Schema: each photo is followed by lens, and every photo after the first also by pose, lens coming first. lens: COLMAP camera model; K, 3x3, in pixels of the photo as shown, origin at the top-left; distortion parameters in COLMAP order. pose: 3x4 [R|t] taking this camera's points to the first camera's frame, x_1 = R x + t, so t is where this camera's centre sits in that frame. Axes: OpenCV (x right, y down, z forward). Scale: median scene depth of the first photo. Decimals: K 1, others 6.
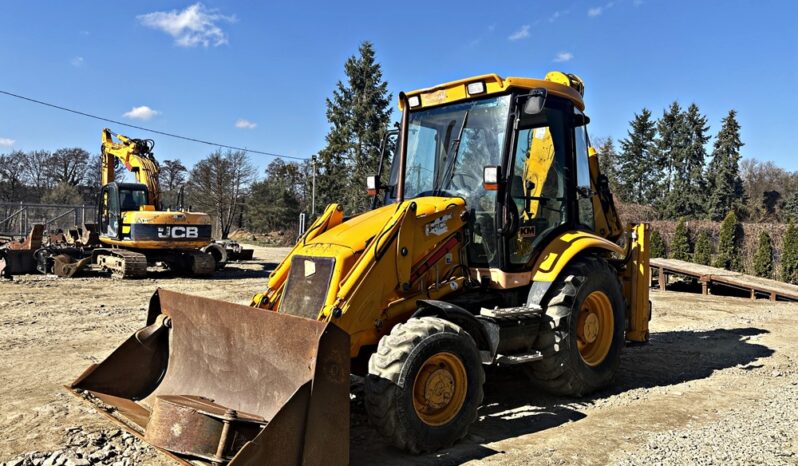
lens RADIAL K [[598.6, 0, 396.2], [0, 598.6, 232.0], [0, 0, 1]] dist [0.045984, -0.056660]
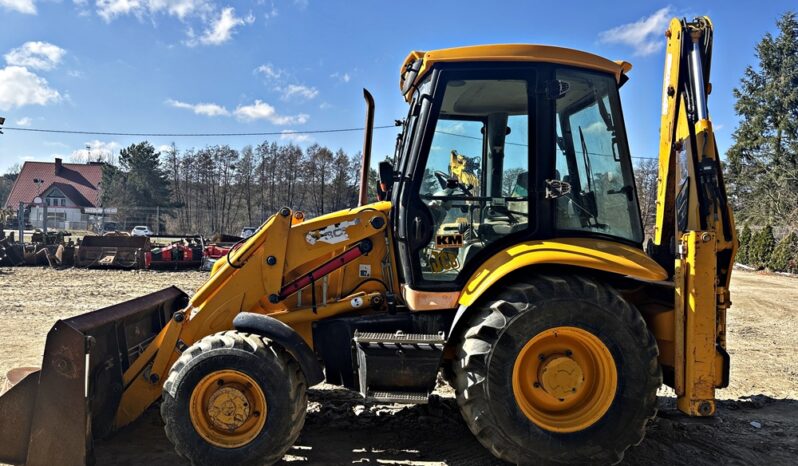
lens RADIAL K [[598.6, 0, 398.4], [0, 598.6, 228.3], [0, 0, 1]] dist [0.045984, -0.056660]
pose [[0.762464, -0.004872, -0.647013, 0.683172], [-0.010486, 0.999747, -0.019886, -0.000822], [0.646946, 0.021947, 0.762220, 0.354043]]
